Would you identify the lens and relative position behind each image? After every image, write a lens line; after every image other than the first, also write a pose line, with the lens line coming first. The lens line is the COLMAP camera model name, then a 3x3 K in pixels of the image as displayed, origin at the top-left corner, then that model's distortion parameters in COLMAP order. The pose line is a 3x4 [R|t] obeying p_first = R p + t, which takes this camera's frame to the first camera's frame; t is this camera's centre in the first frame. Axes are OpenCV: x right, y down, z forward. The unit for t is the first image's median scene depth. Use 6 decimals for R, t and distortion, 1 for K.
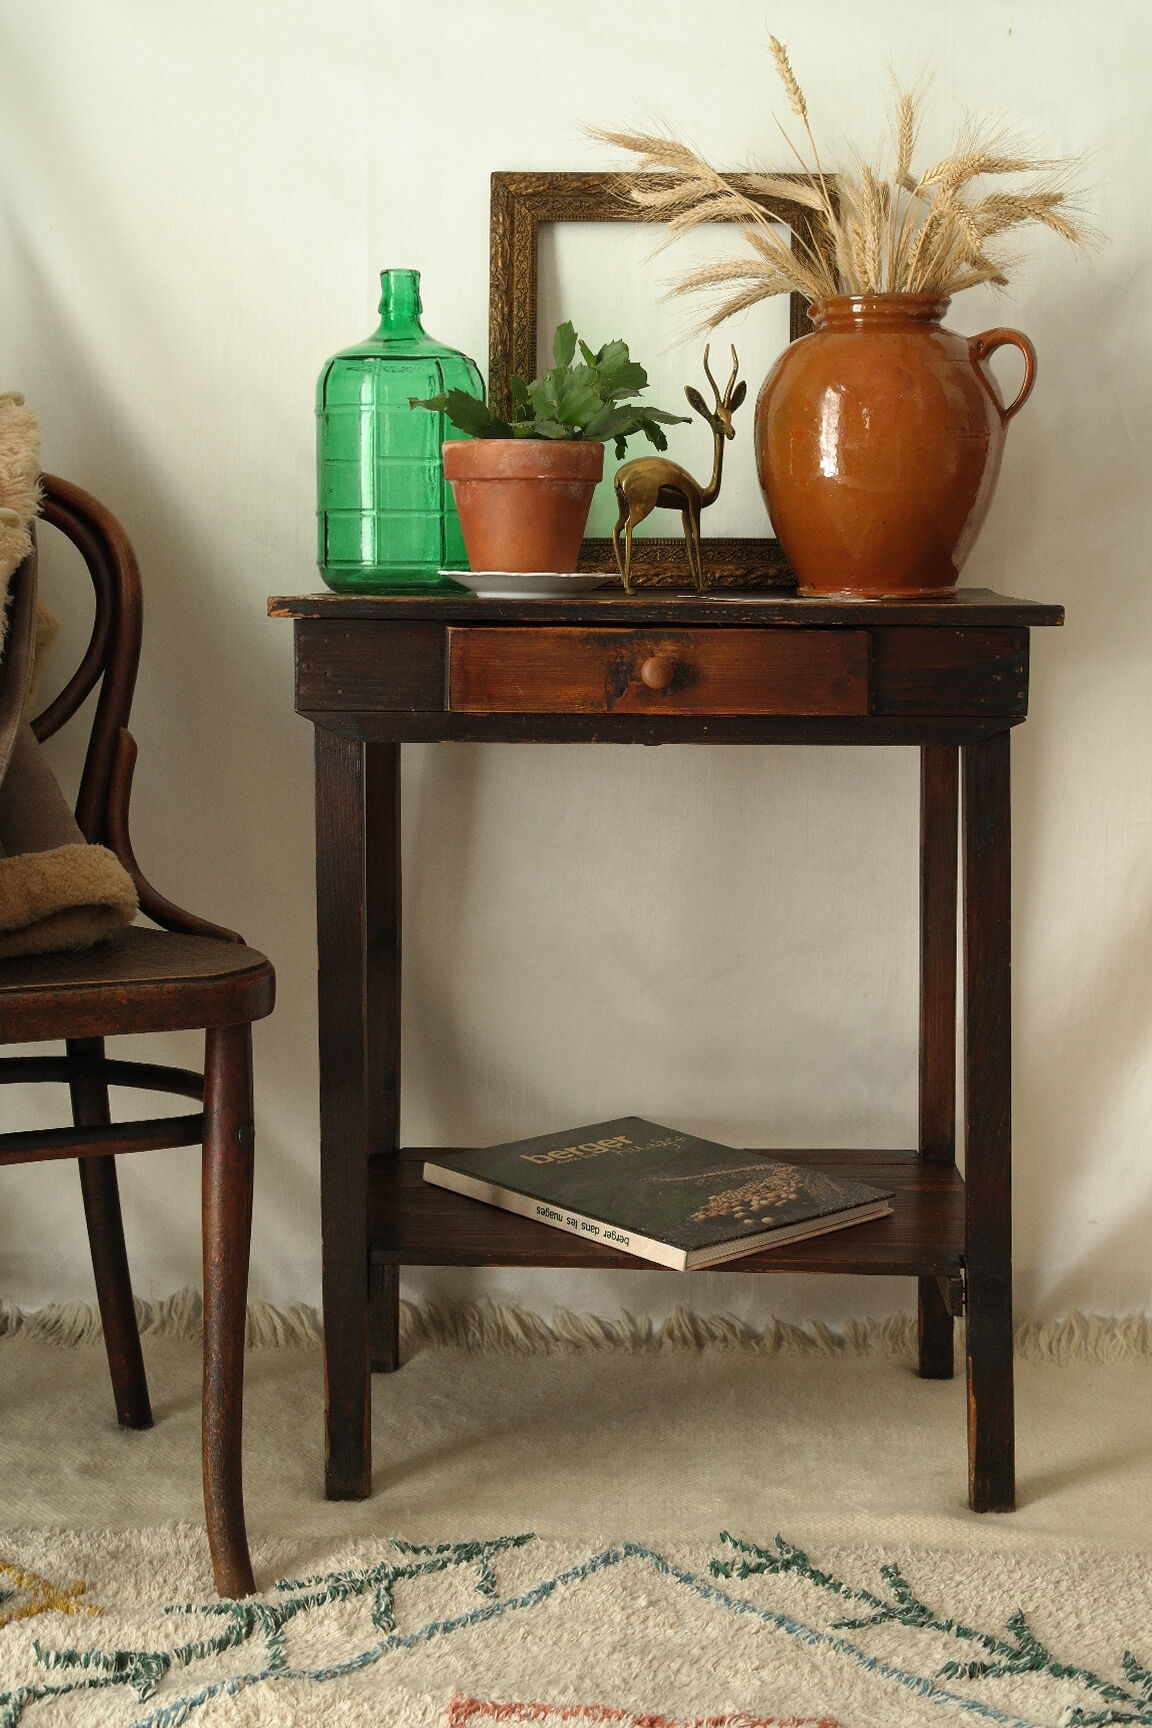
lens RADIAL K [[2347.9, 0, 556.6], [0, 2347.9, 818.4], [0, 0, 1]] dist [-0.013696, 0.000000]
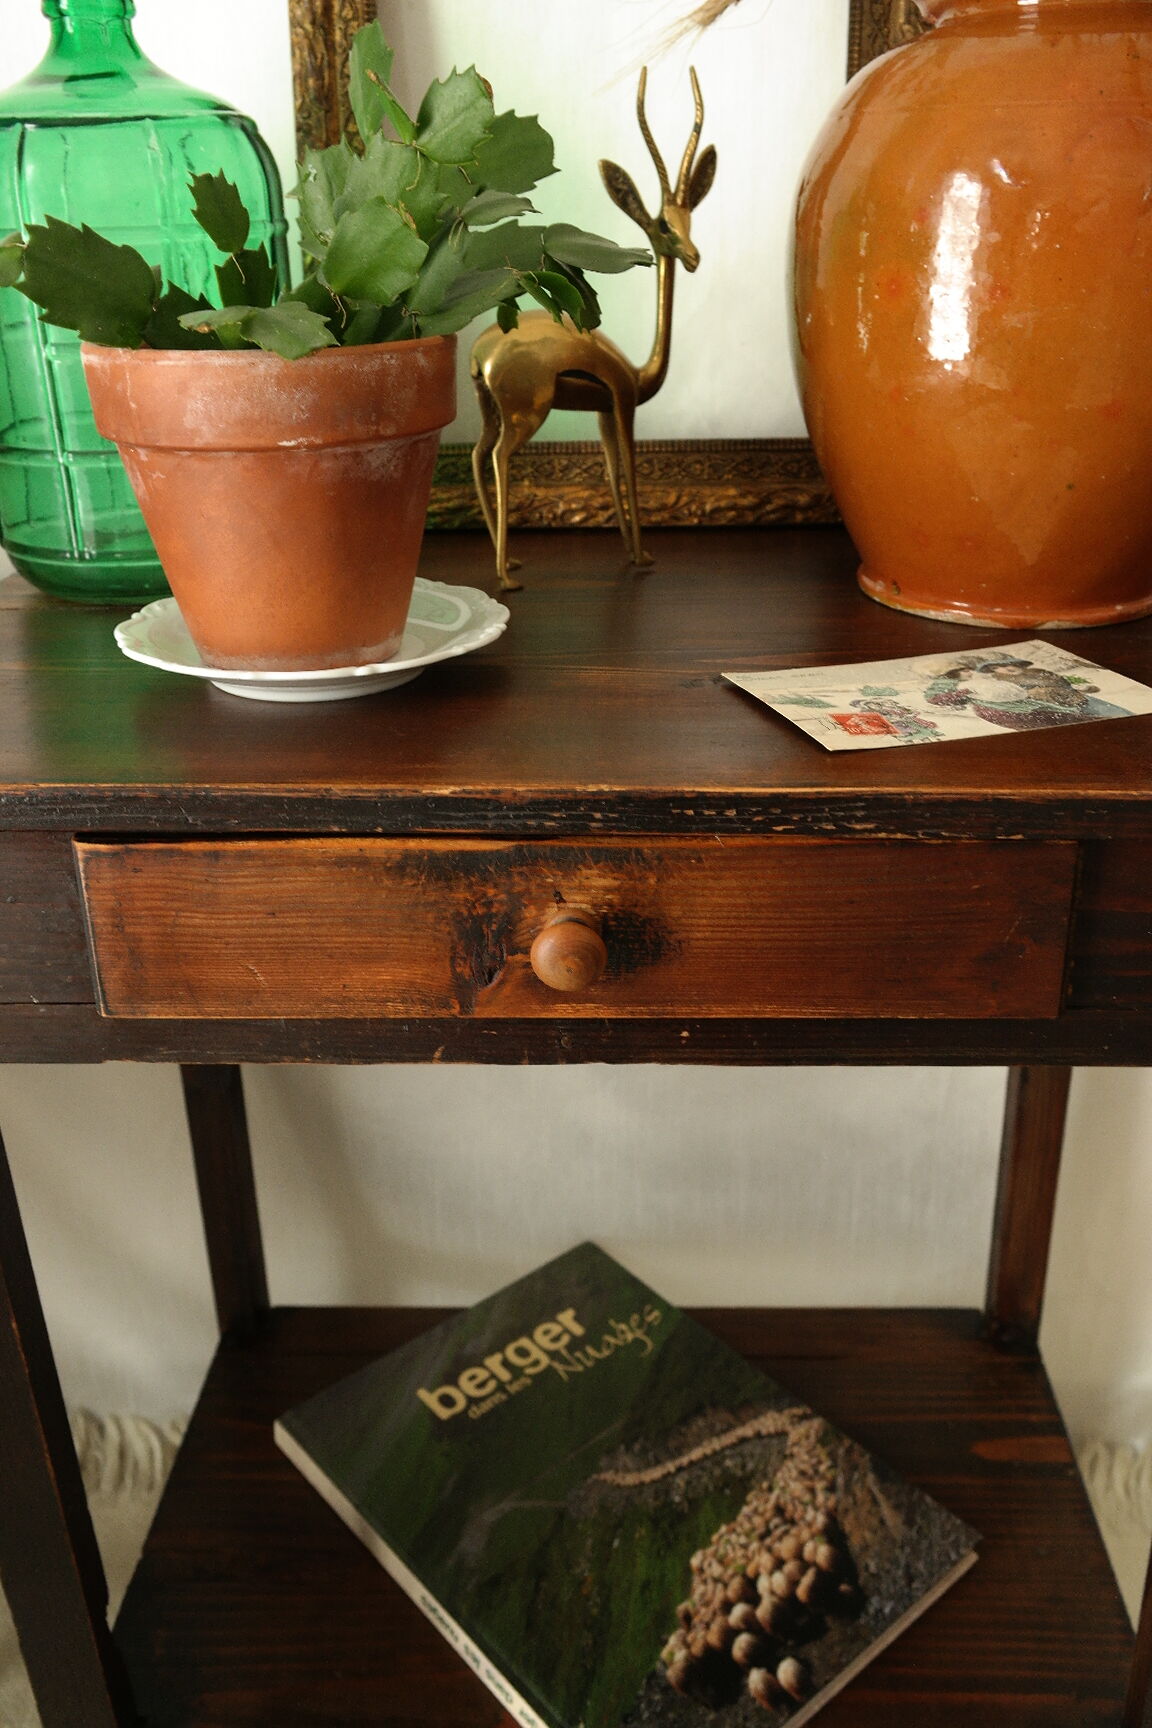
lens RADIAL K [[1447.6, 0, 574.1], [0, 1447.6, 857.4], [0, 0, 1]] dist [-0.015063, 0.000315]
pose [[0.999611, -0.016853, -0.022214, 0.046892], [0.022847, 0.951736, 0.306066, -0.148310], [0.015984, -0.306454, 0.951751, 0.713959]]
